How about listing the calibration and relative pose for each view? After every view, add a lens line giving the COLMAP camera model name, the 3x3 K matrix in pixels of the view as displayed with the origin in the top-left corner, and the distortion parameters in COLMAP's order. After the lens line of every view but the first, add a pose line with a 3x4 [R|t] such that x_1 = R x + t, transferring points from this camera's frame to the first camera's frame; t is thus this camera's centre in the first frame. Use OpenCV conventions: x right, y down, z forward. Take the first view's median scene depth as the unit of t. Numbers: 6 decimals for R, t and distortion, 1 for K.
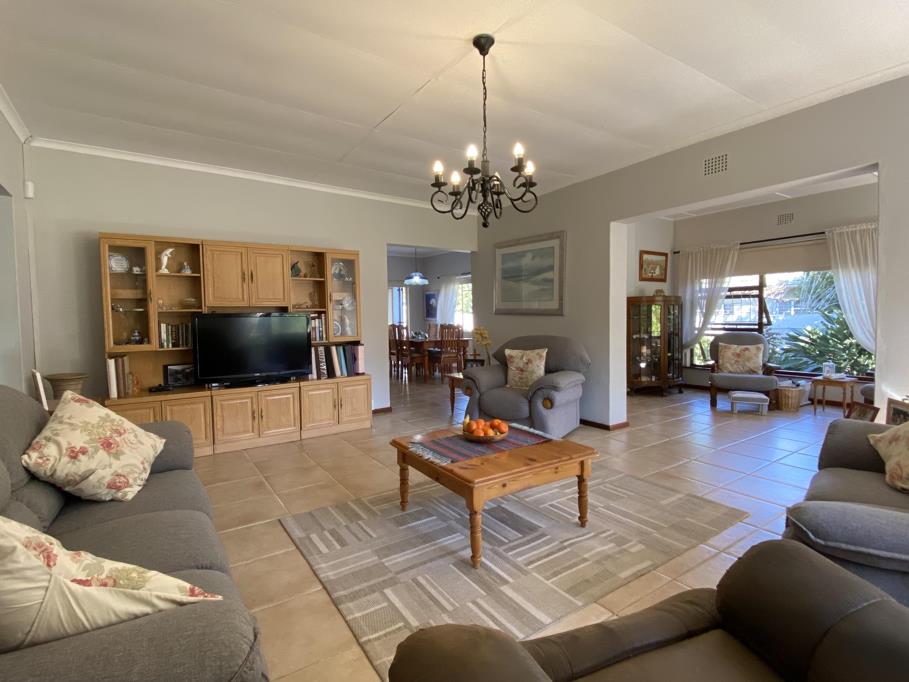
lens RADIAL K [[446.3, 0, 454.5], [0, 446.3, 341.0], [0, 0, 1]] dist [0.000616, 0.000059]
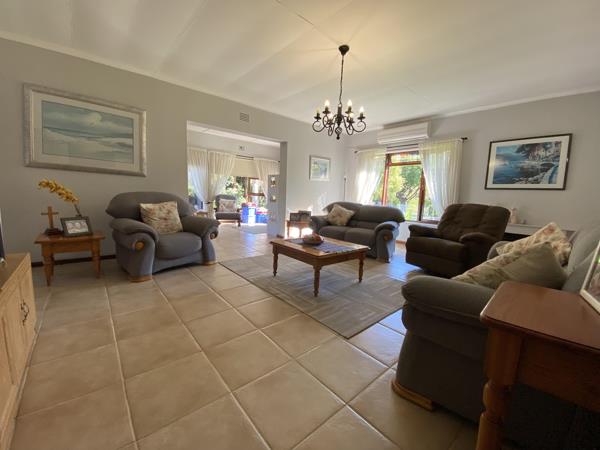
lens RADIAL K [[247.3, 0, 300.0], [0, 247.3, 225.0], [0, 0, 1]] dist [-0.001433, -0.000210]
pose [[-0.123809, -0.115406, 0.985572, -0.529186], [0.016842, 0.992827, 0.118371, 0.004704], [-0.992163, 0.031254, -0.120977, 0.630706]]
